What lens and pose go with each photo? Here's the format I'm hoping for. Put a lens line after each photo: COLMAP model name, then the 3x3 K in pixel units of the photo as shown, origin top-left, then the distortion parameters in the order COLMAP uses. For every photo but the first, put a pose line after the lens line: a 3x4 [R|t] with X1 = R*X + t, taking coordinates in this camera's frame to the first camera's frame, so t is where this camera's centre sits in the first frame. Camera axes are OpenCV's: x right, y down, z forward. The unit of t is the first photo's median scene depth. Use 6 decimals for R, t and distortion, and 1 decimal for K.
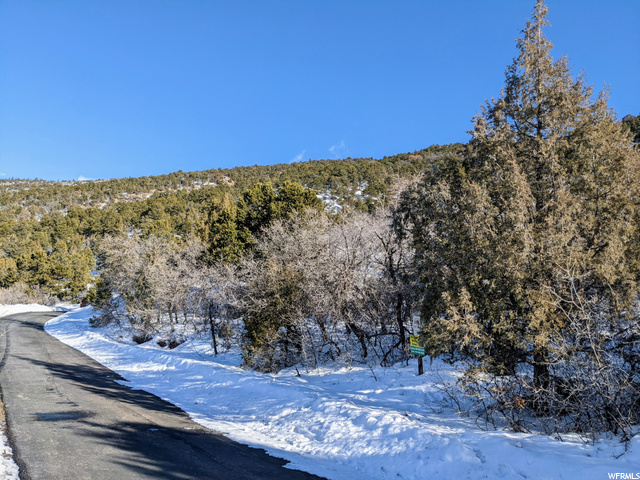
lens RADIAL K [[503.9, 0, 319.5], [0, 503.9, 240.0], [0, 0, 1]] dist [-0.002152, -0.000259]
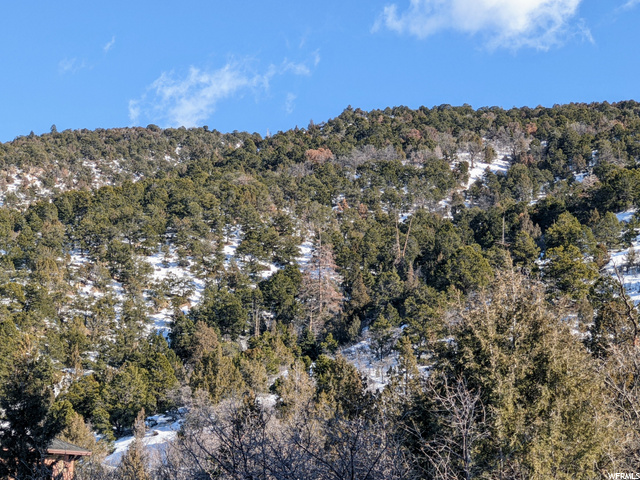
lens RADIAL K [[805.9, 0, 320.3], [0, 805.9, 239.8], [0, 0, 1]] dist [0.007818, 0.000000]
pose [[0.989768, -0.006282, 0.142550, 0.052801], [0.027054, 0.989171, -0.144252, 0.018825], [-0.140101, 0.146632, 0.979219, 0.165545]]
